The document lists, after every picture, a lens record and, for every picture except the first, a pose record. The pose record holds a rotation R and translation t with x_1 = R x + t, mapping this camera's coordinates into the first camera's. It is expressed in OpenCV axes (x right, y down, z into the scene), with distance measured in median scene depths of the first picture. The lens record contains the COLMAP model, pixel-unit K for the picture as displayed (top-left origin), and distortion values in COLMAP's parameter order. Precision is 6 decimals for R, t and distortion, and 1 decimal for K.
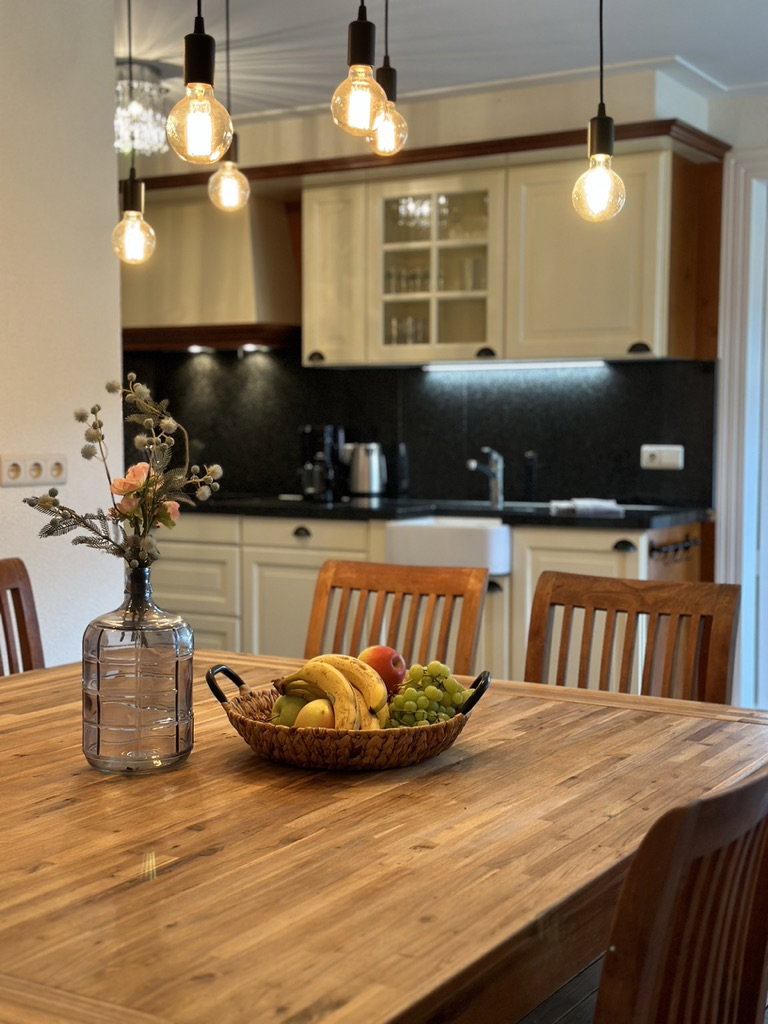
lens RADIAL K [[1428.8, 0, 384.0], [0, 1428.8, 512.0], [0, 0, 1]] dist [0.258613, -0.020247]
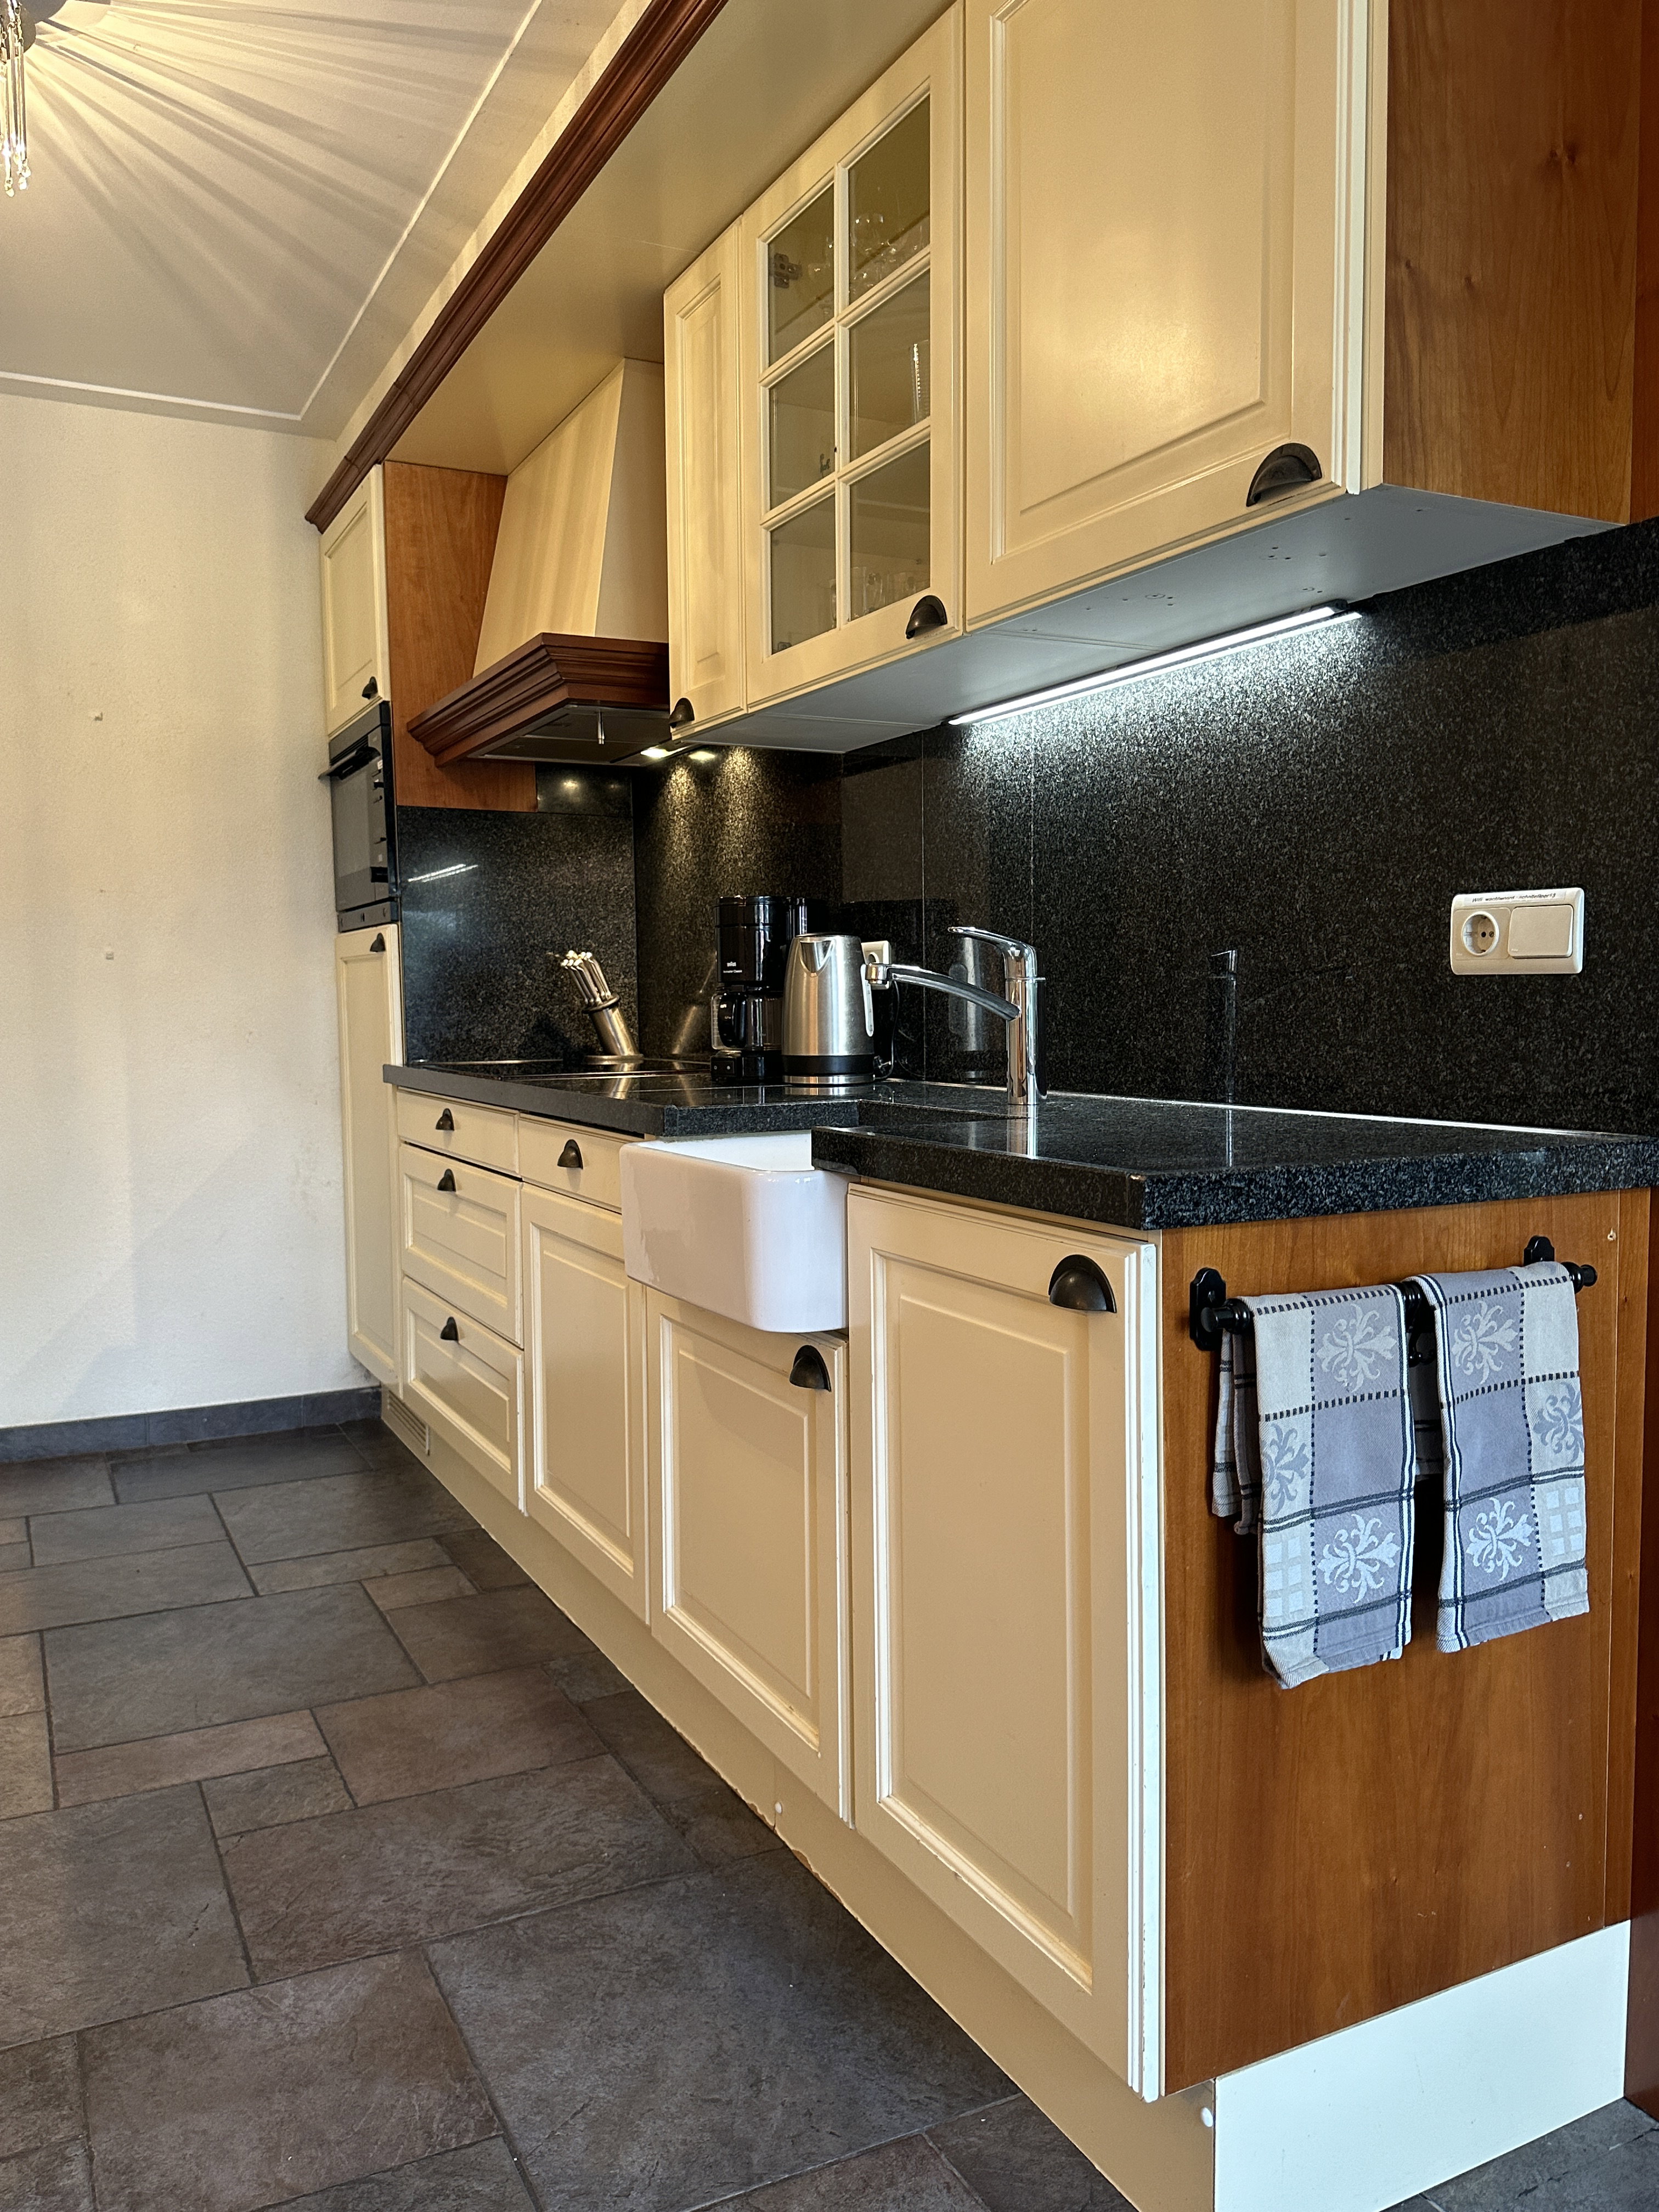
lens RADIAL K [[1668.0, 0, 829.5], [0, 1668.0, 1106.0], [0, 0, 1]] dist [0.185020, 0.000238]
pose [[0.850562, 0.023692, -0.525341, 0.248789], [-0.015477, 0.999680, 0.020025, -0.010356], [0.525647, -0.008901, 0.850656, 0.657383]]
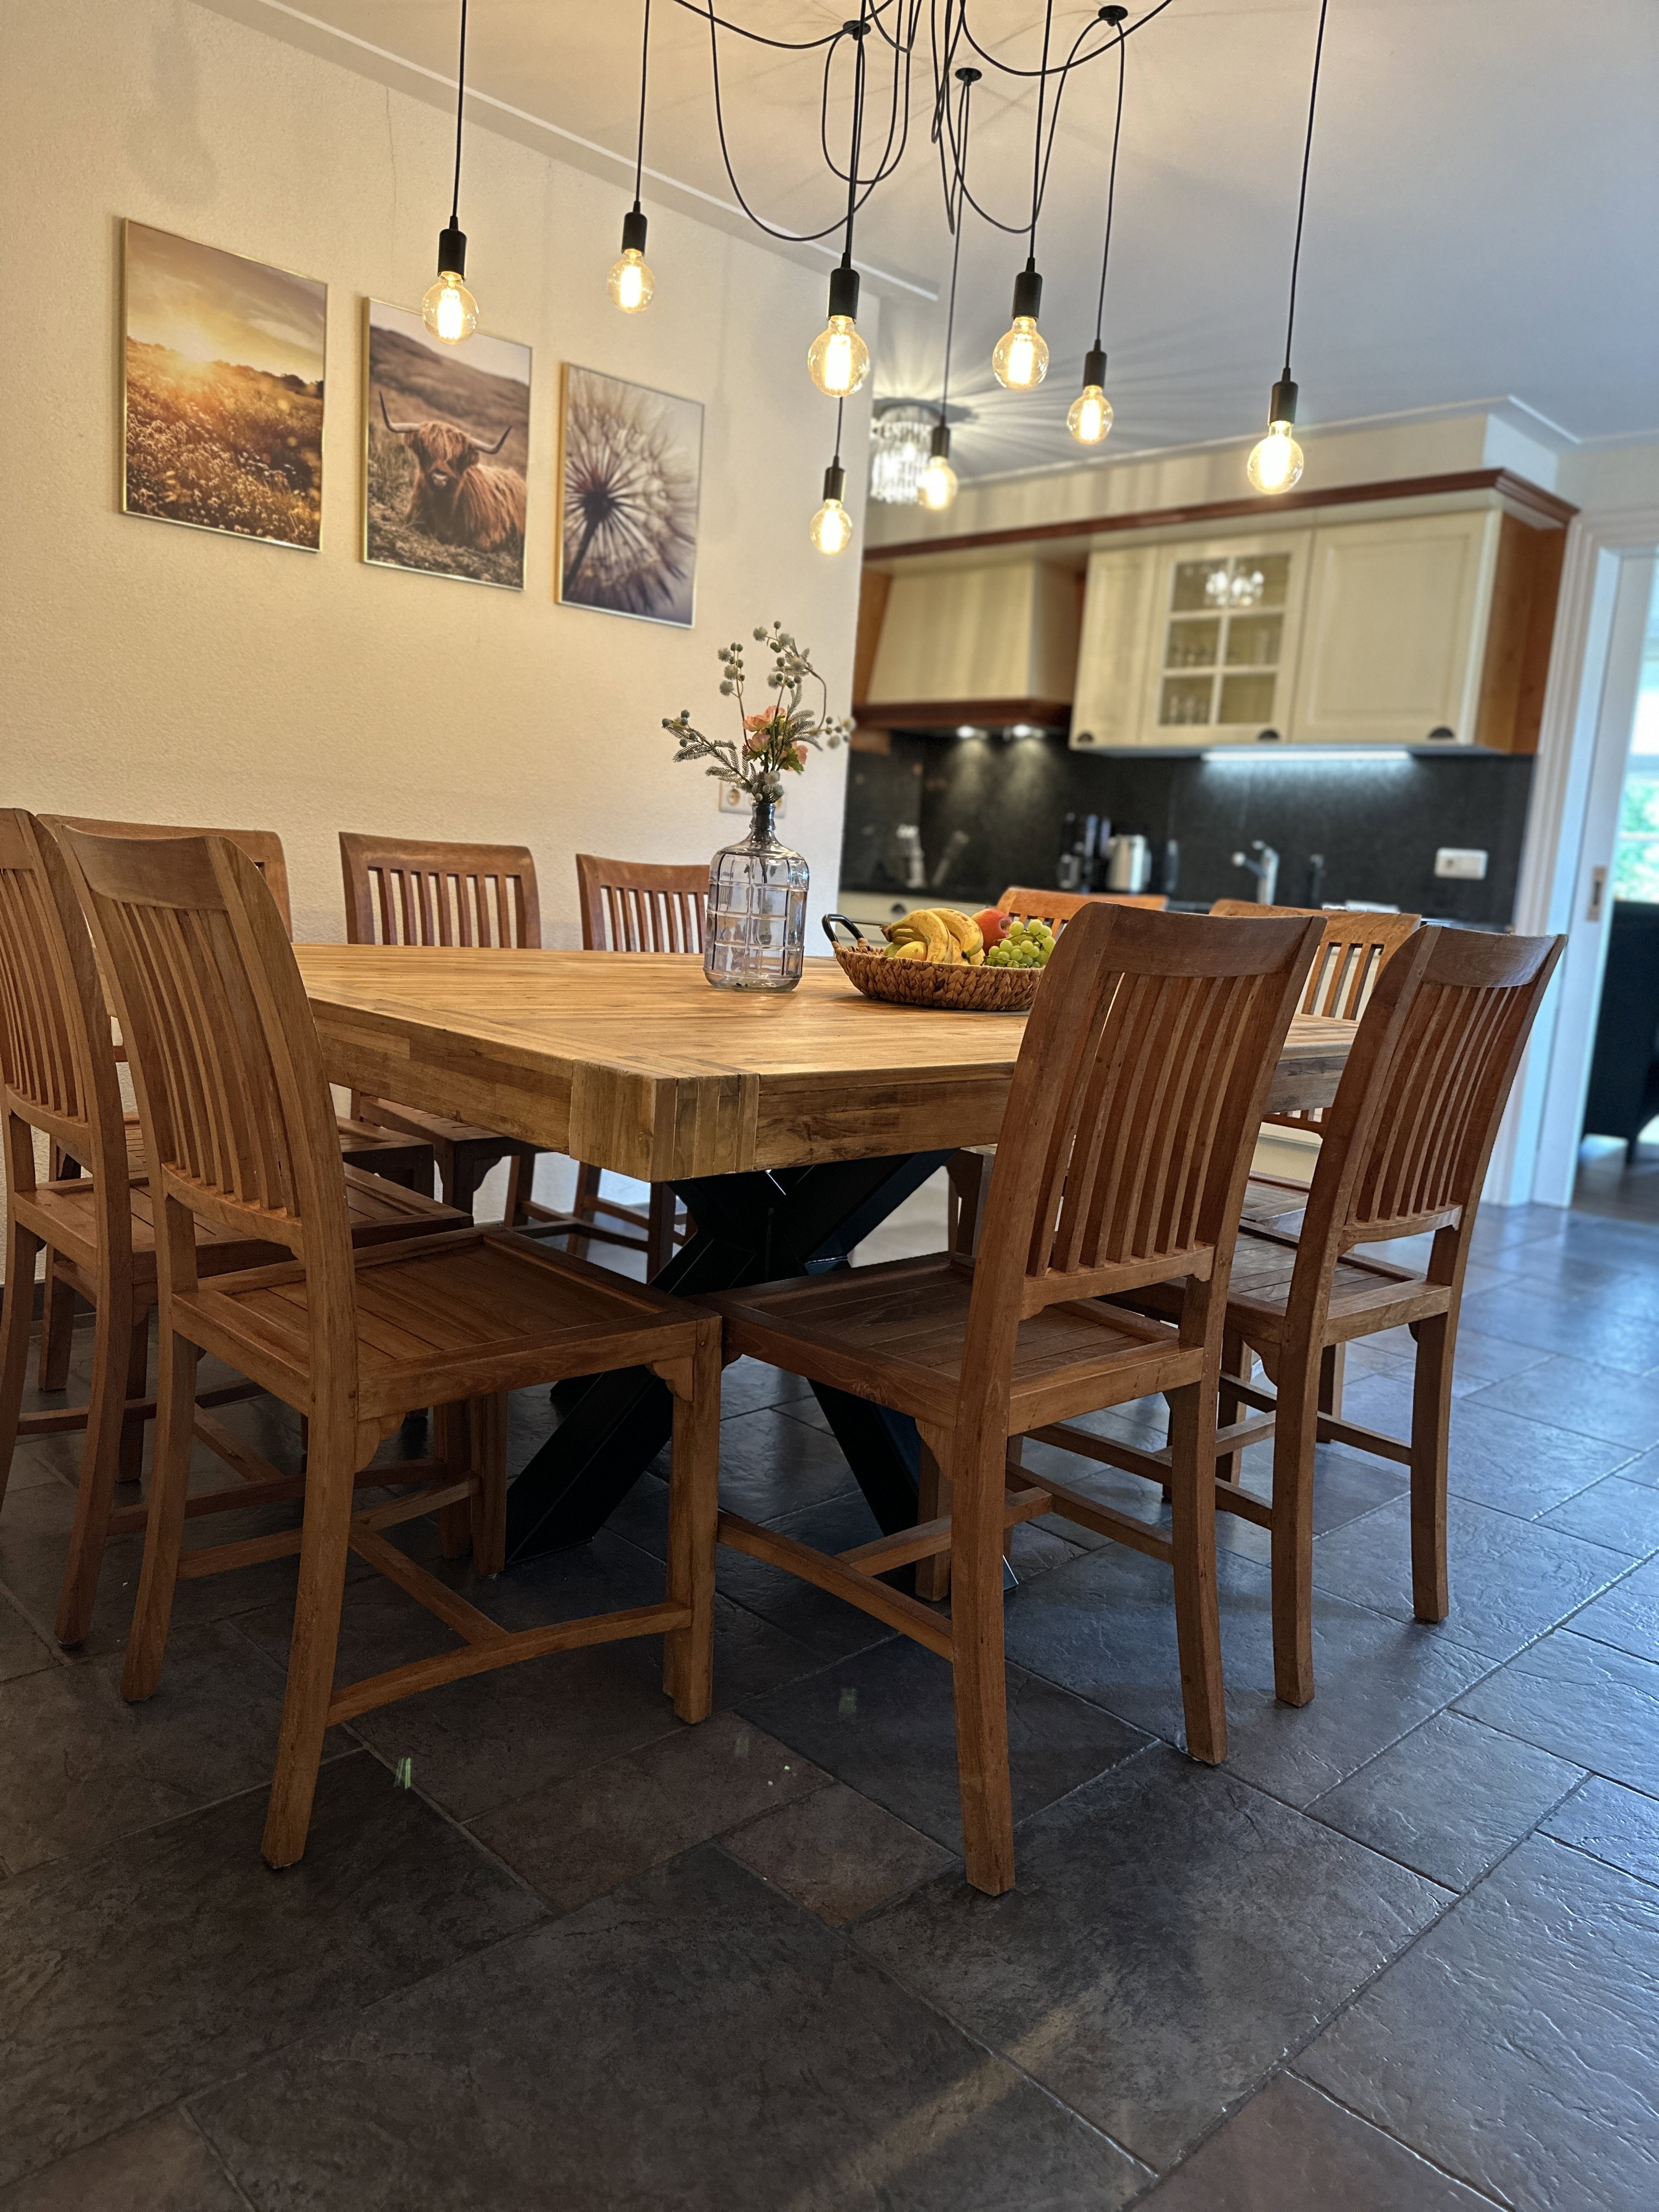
lens RADIAL K [[1565.6, 0, 829.5], [0, 1565.6, 1106.0], [0, 0, 1]] dist [0.120510, -0.202053]
pose [[0.966745, 0.106343, -0.232583, 0.058959], [-0.086830, 0.991909, 0.092613, 0.050859], [0.240550, -0.069338, 0.968157, -0.046995]]
